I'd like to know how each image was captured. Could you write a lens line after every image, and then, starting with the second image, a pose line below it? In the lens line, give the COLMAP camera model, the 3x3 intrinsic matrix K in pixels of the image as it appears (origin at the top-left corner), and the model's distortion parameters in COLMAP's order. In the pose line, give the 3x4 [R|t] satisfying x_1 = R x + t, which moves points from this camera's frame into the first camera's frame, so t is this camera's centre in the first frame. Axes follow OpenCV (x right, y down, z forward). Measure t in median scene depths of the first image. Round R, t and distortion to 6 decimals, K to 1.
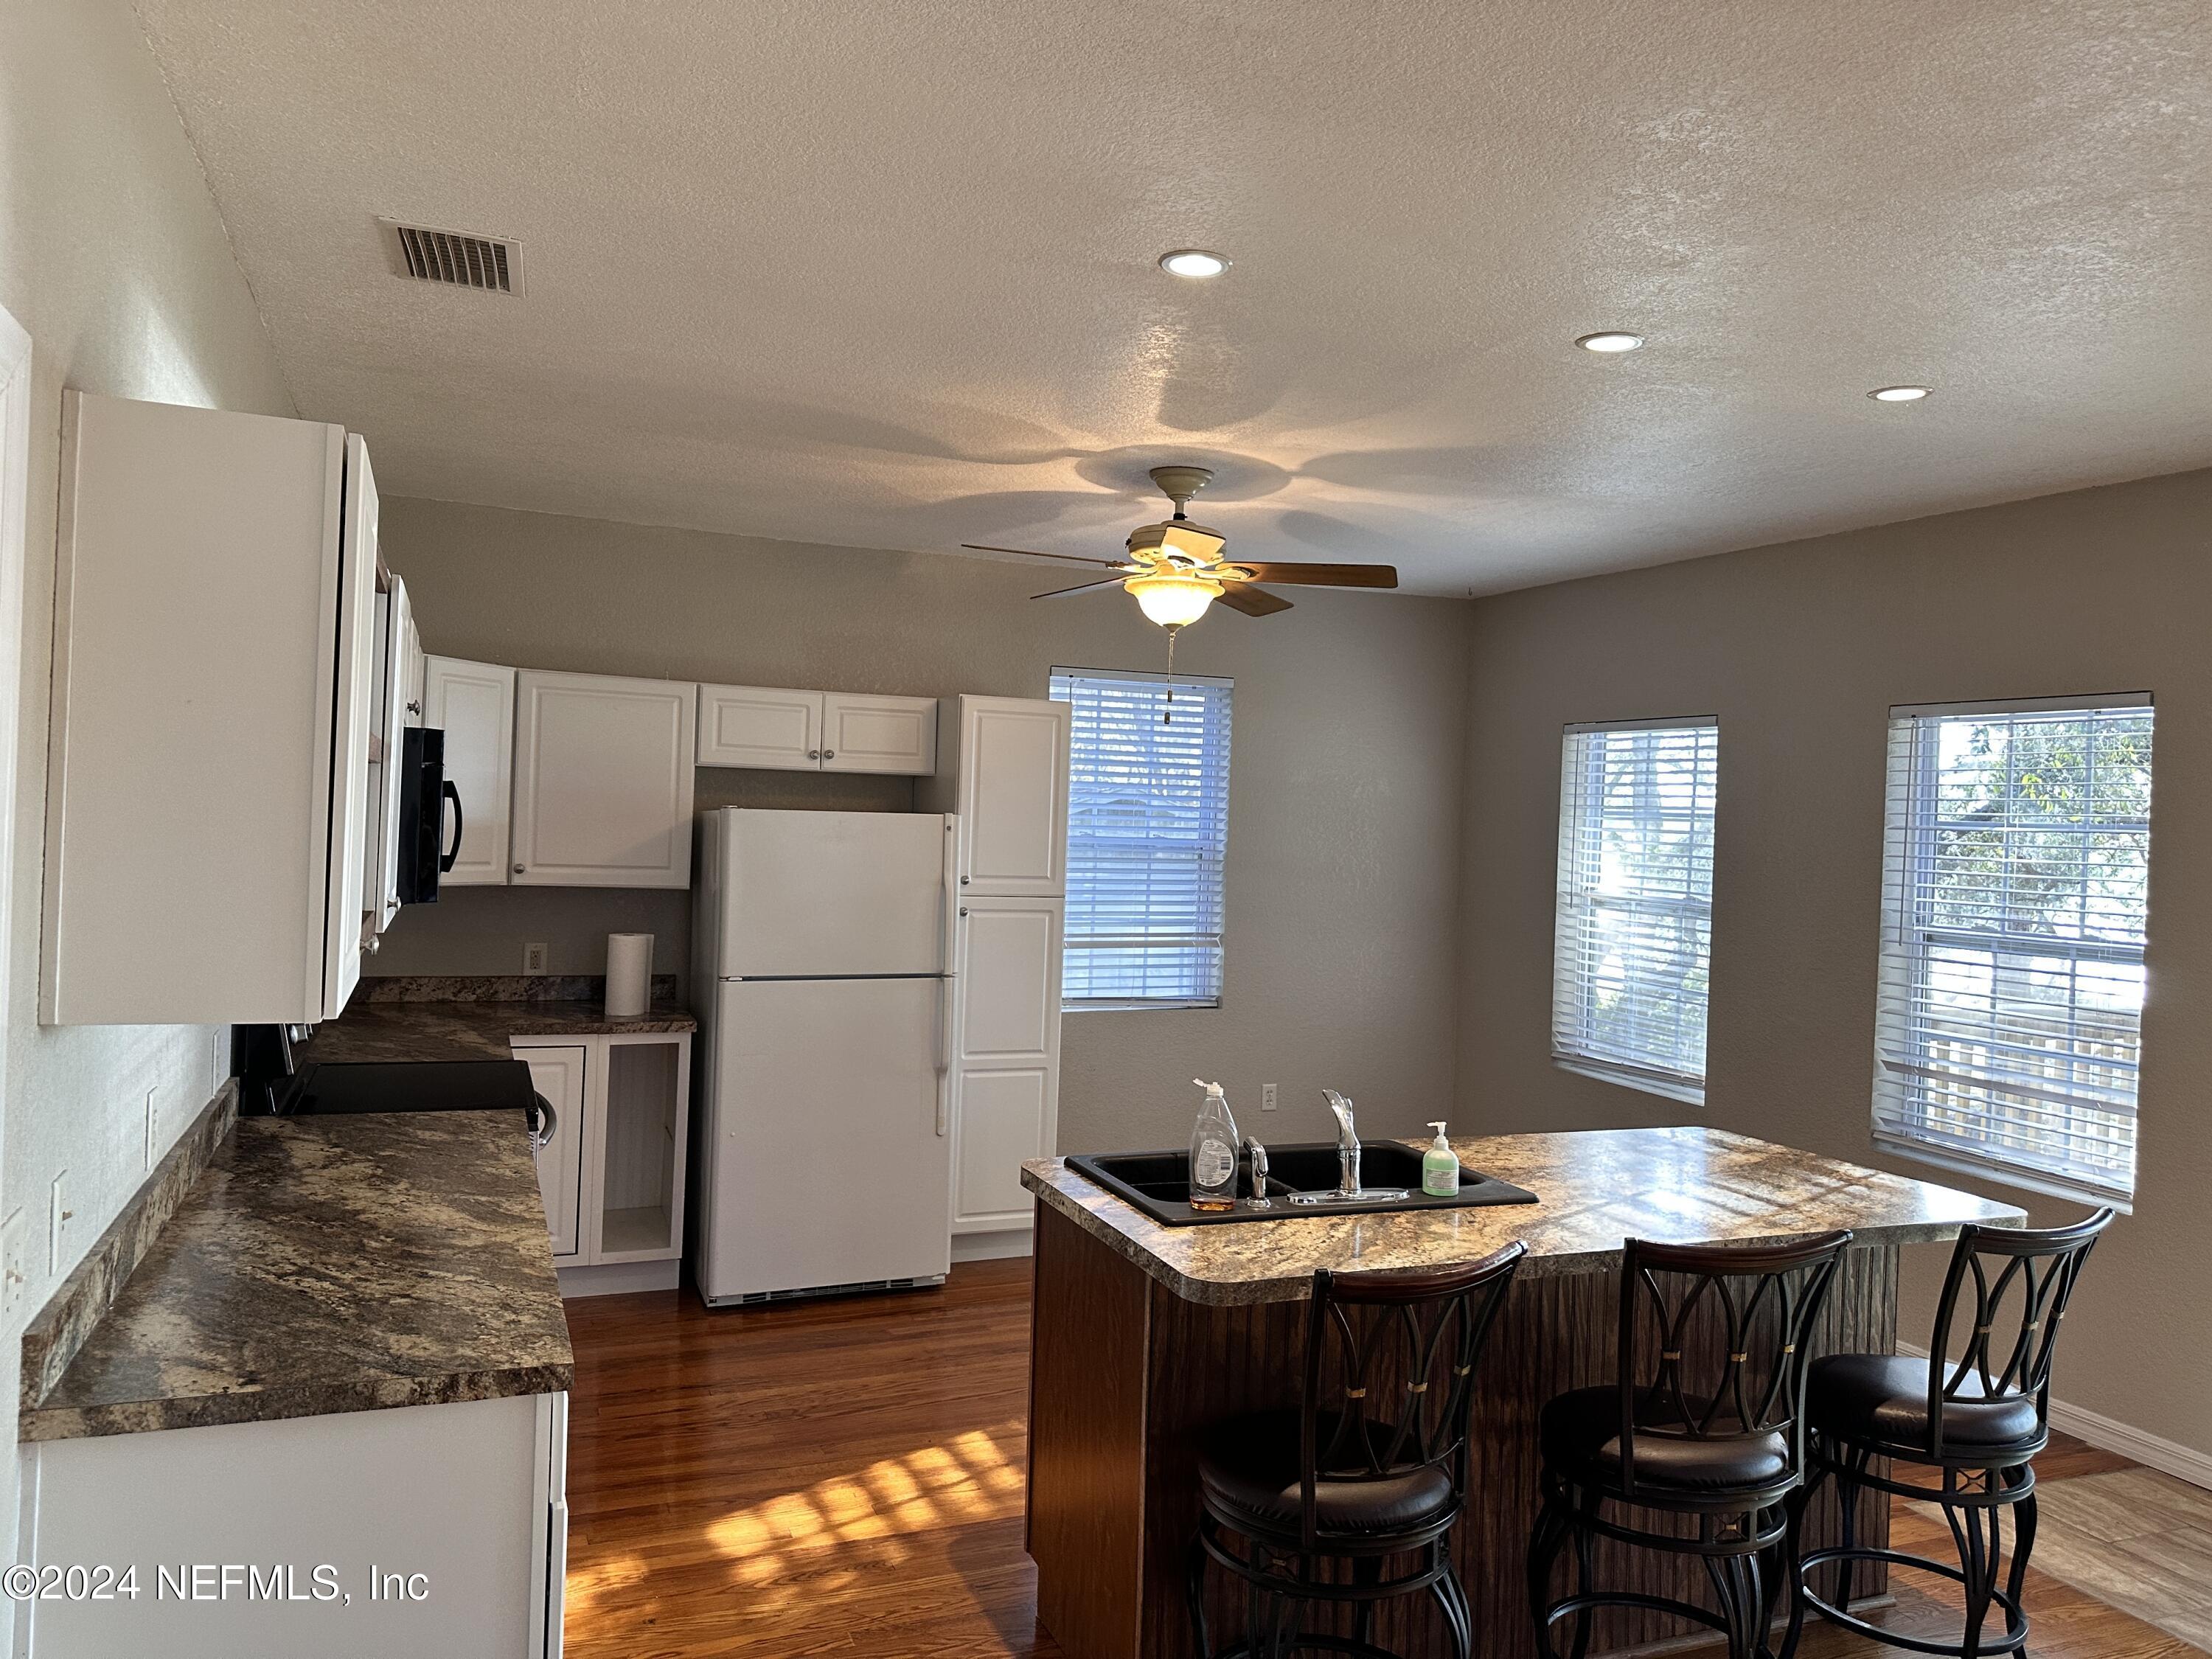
lens RADIAL K [[1561.7, 0, 1119.7], [0, 1561.7, 807.0], [0, 0, 1]] dist [0.044516, -0.051476]
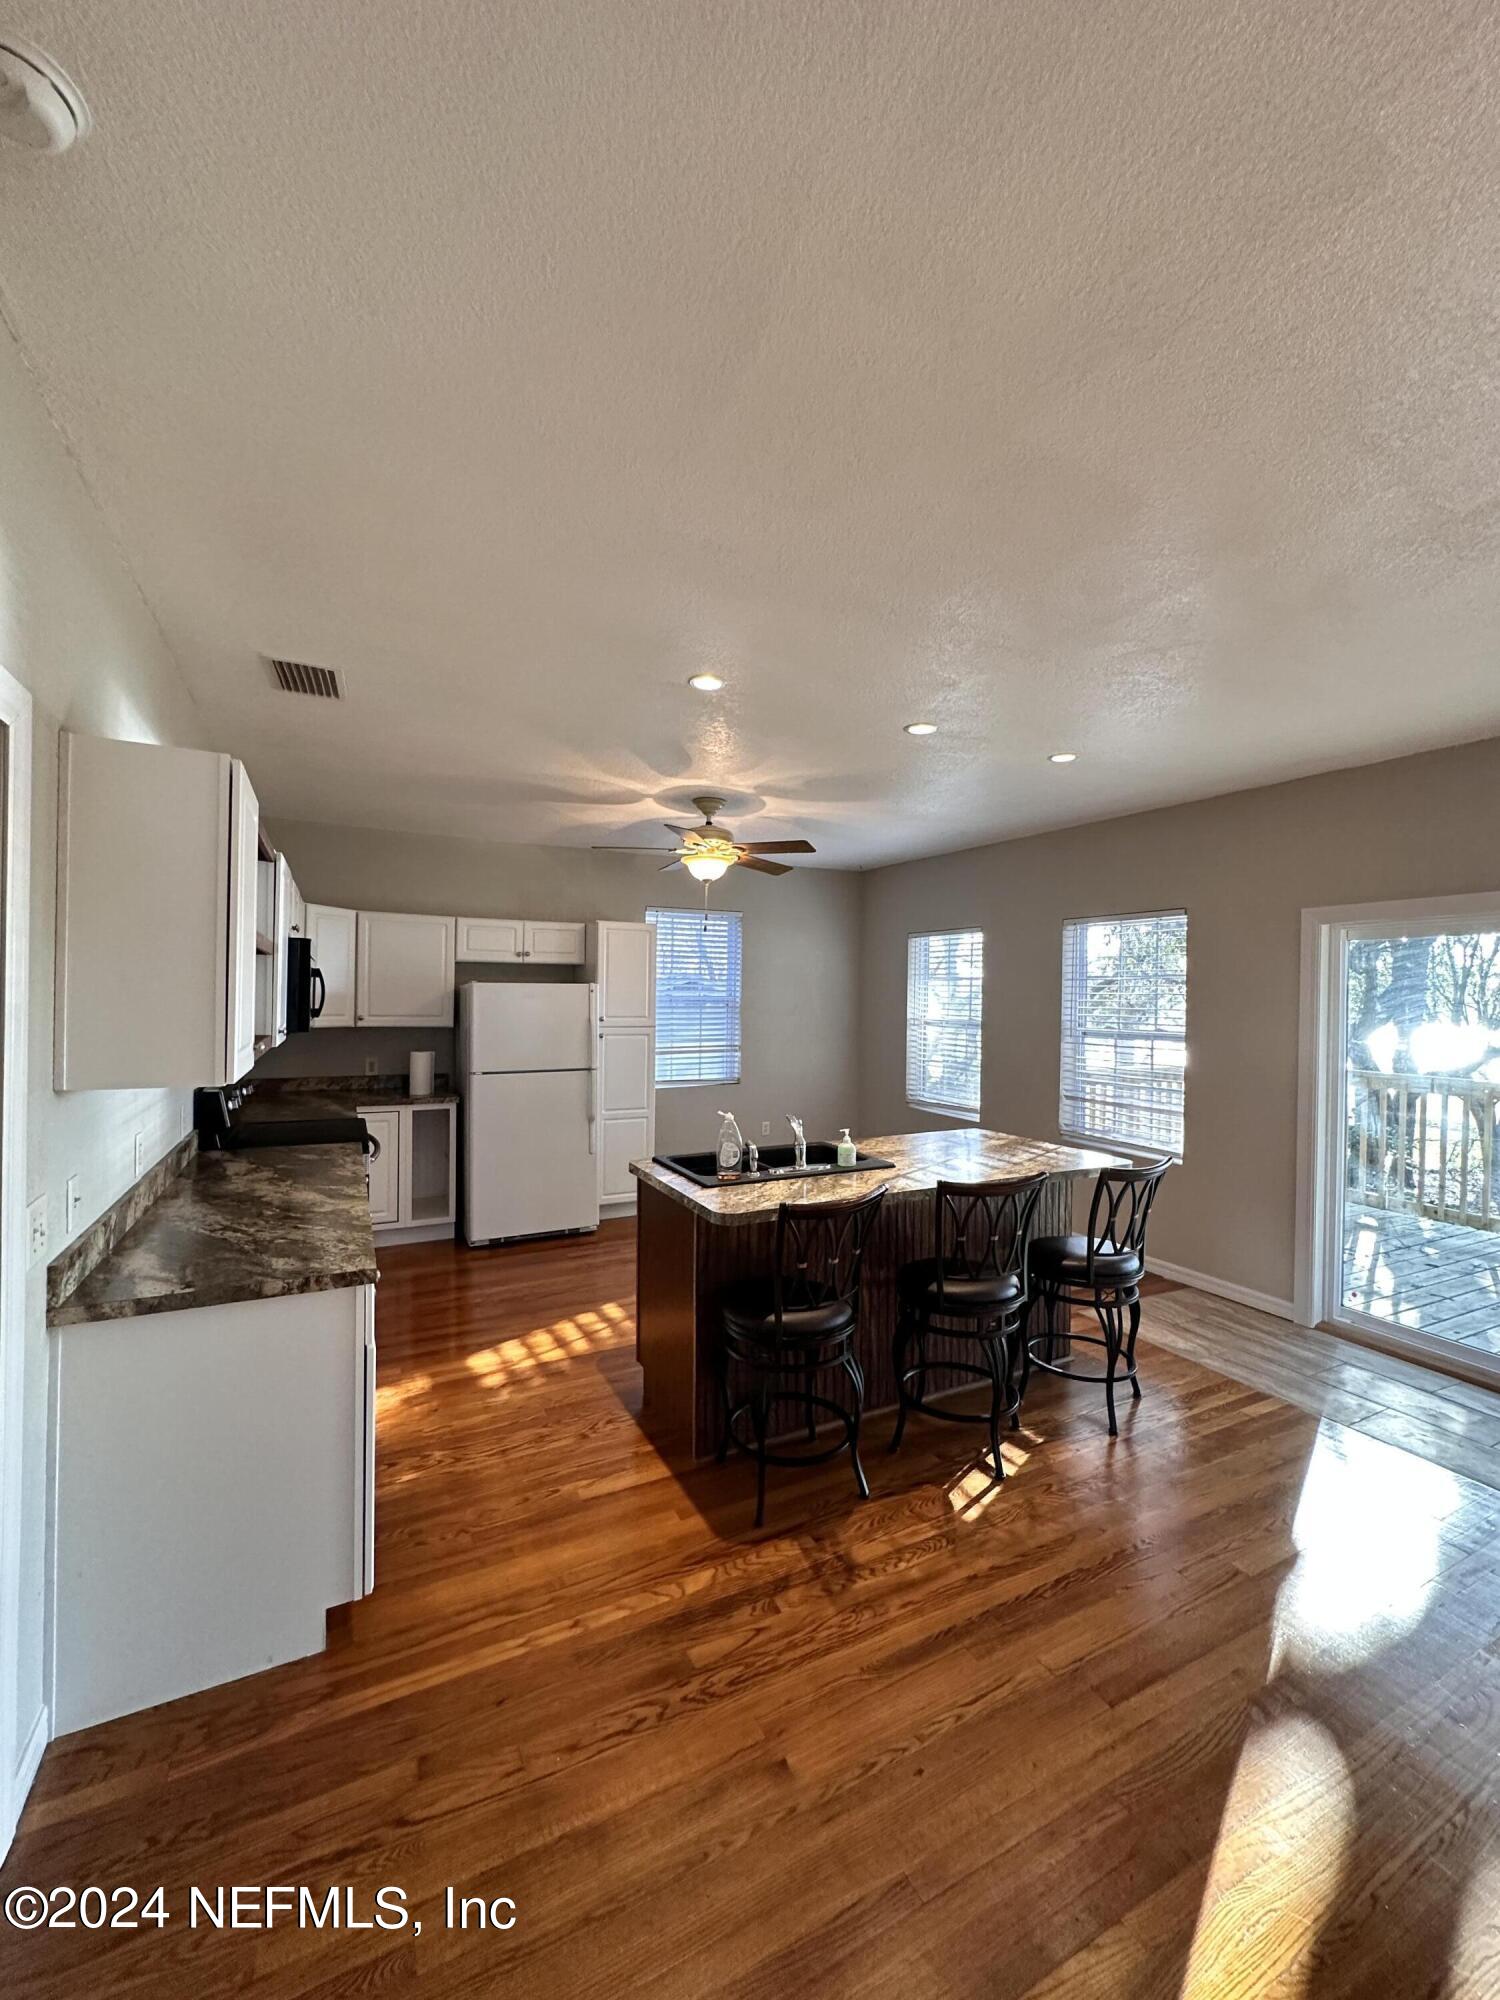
lens RADIAL K [[797.3, 0, 760.2], [0, 797.3, 989.5], [0, 0, 1]] dist [-0.003894, 0.000928]
pose [[0.995969, -0.023043, 0.086692, 0.014887], [0.022912, 0.999734, 0.002504, 0.020411], [-0.086727, -0.000507, 0.996232, 0.020533]]
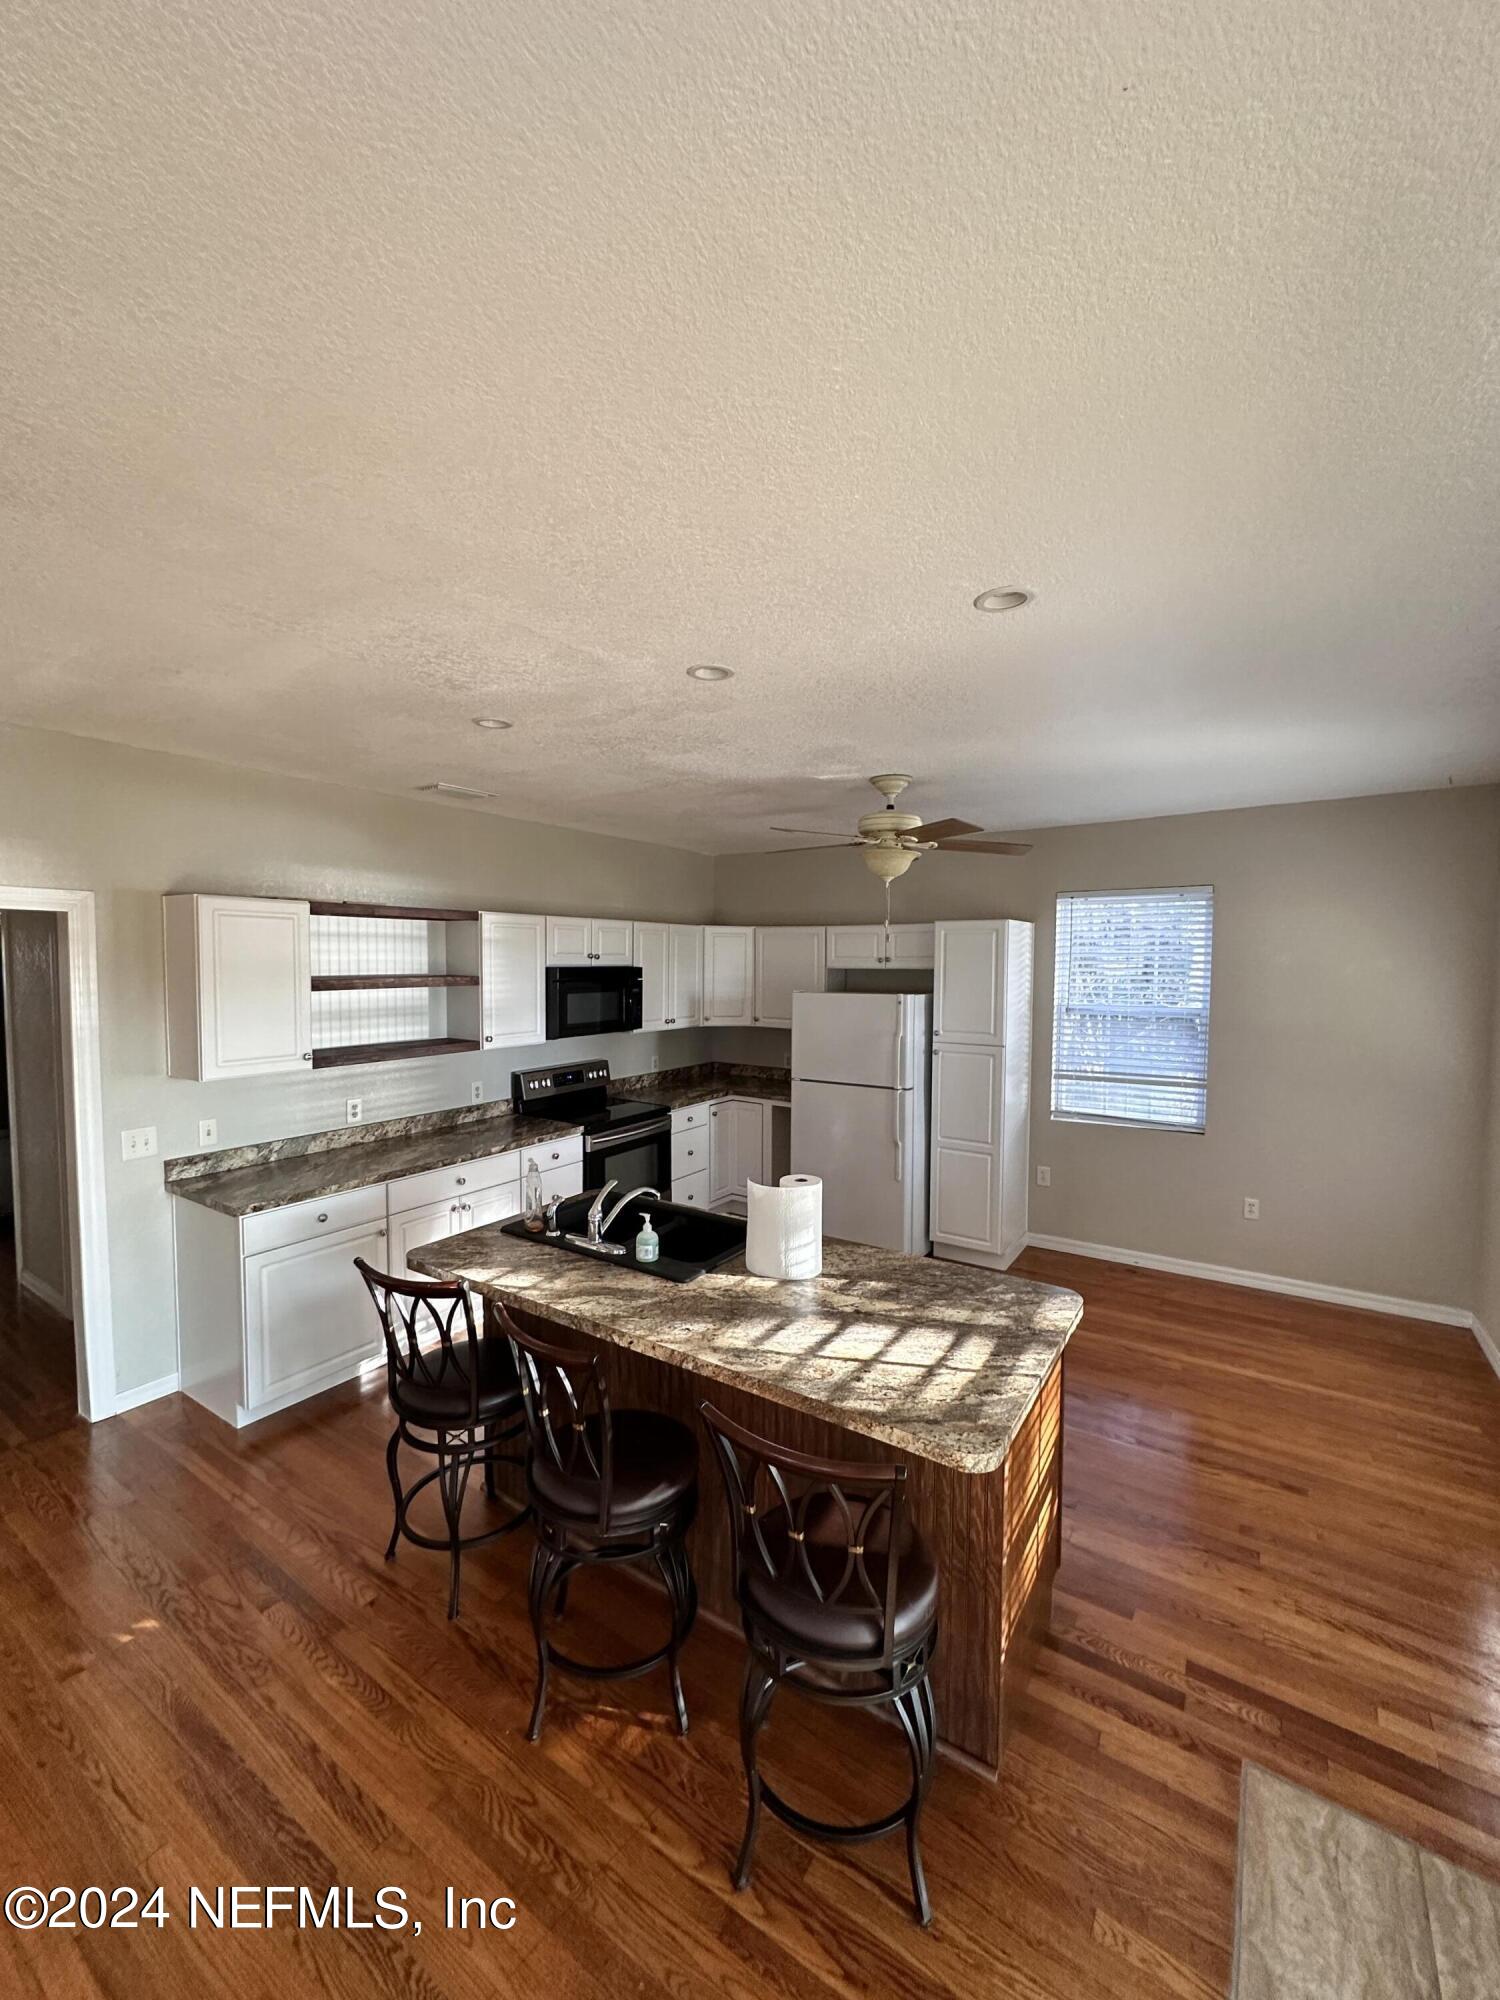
lens RADIAL K [[797.3, 0, 748.0], [0, 797.3, 1006.1], [0, 0, 1]] dist [-0.003894, 0.000928]
pose [[0.562400, 0.022941, -0.826547, 0.773726], [0.017355, 0.999067, 0.039537, -0.033316], [0.826683, -0.036580, 0.561478, 0.548581]]
